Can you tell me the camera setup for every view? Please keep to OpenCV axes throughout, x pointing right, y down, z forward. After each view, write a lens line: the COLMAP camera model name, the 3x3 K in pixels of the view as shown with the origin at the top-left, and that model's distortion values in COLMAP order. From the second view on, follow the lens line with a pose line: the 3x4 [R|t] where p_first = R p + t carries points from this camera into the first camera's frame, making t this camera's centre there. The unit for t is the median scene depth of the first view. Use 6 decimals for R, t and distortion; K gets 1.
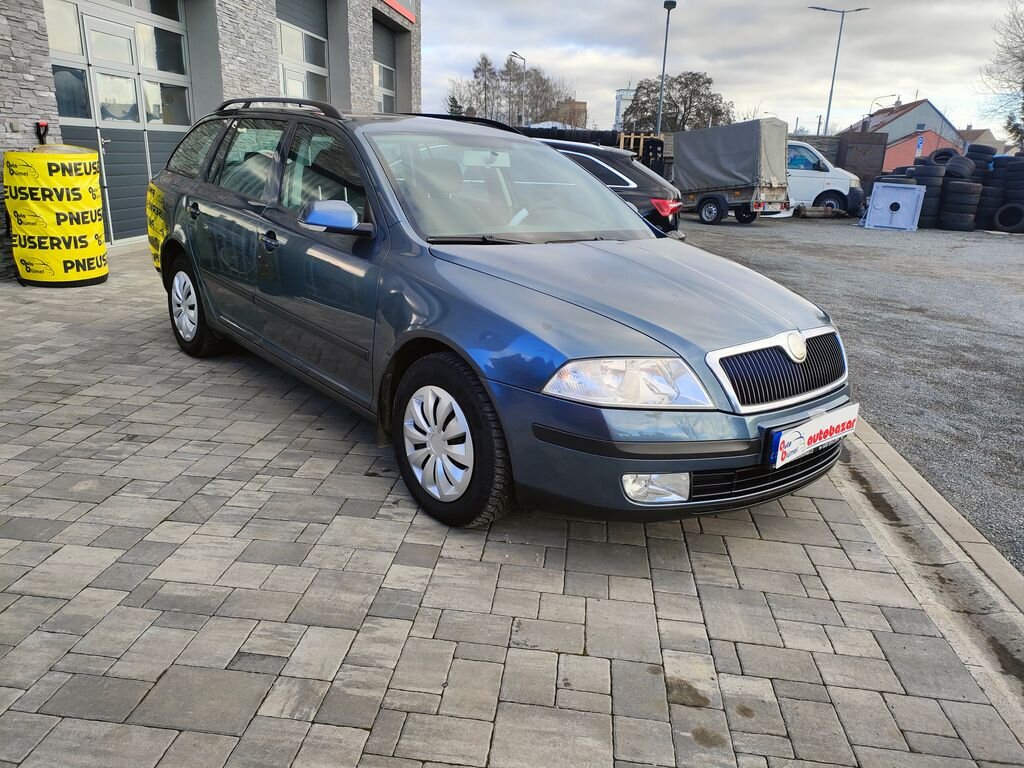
lens RADIAL K [[750.8, 0, 514.1], [0, 750.8, 390.0], [0, 0, 1]] dist [0.017781, -0.006328]
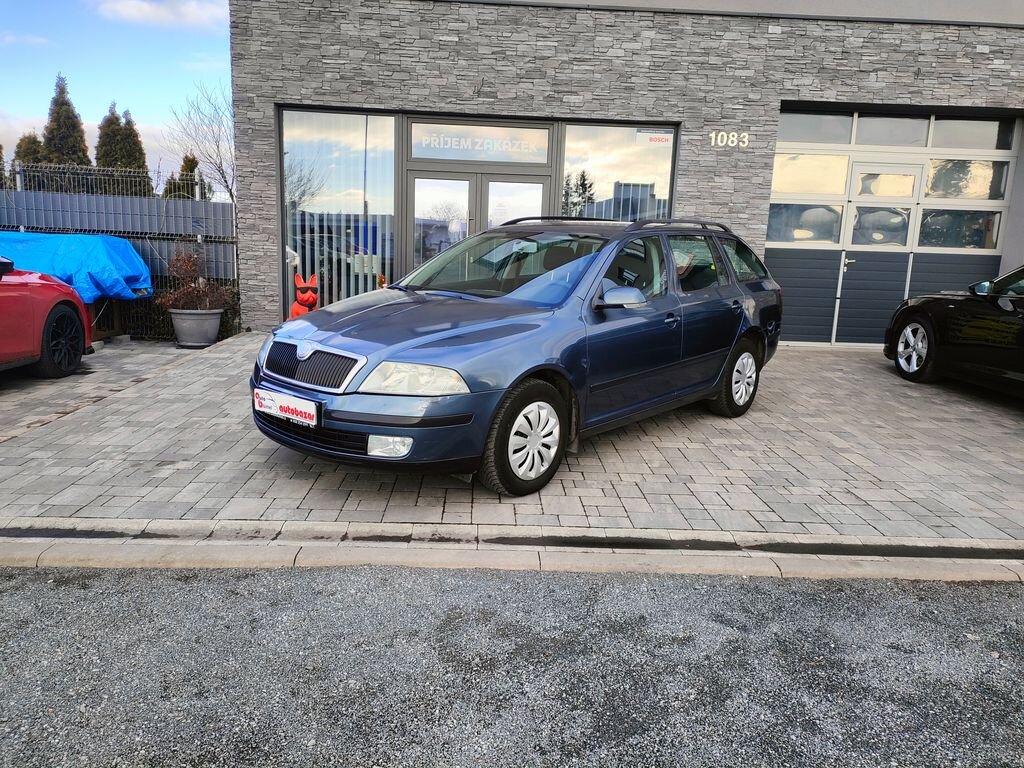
lens RADIAL K [[750.8, 0, 514.1], [0, 750.8, 390.0], [0, 0, 1]] dist [0.017781, -0.006328]
pose [[0.136902, 0.152562, -0.978766, 1.373843], [-0.328890, 0.939020, 0.100364, -0.193854], [0.934393, 0.308166, 0.178730, 0.824487]]
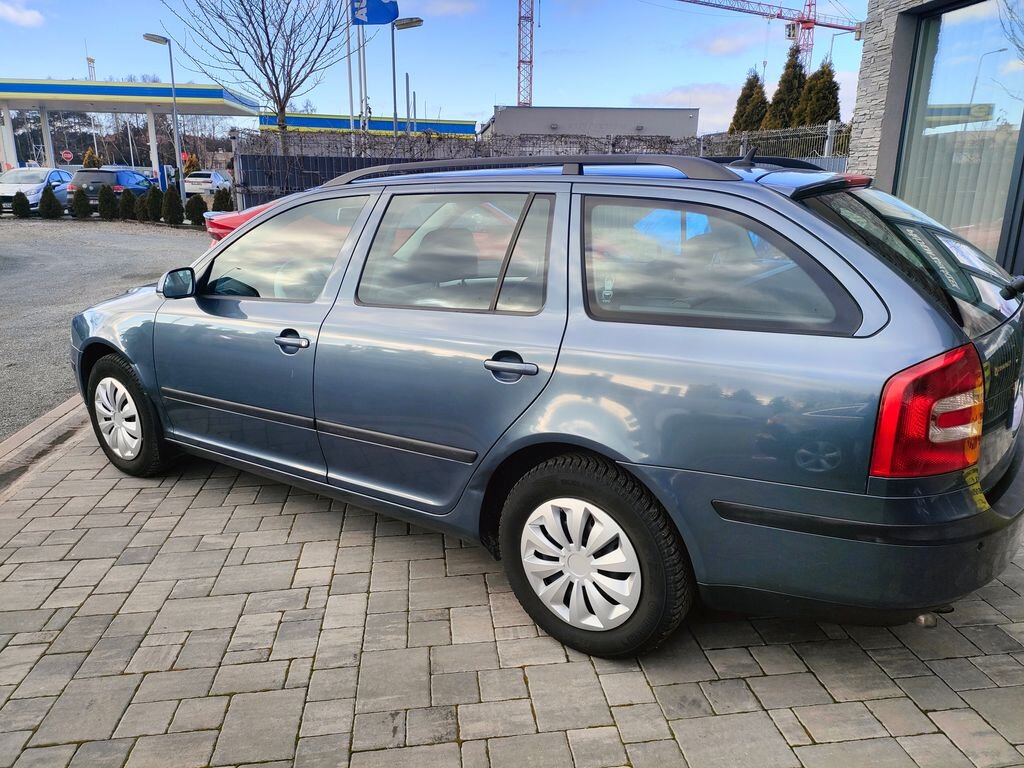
lens RADIAL K [[750.8, 0, 514.1], [0, 750.8, 390.0], [0, 0, 1]] dist [0.017781, -0.006328]
pose [[-0.973158, 0.015784, -0.229595, -0.006348], [-0.111608, 0.840108, 0.530813, -0.681037], [0.201263, 0.542189, -0.815797, 2.033669]]
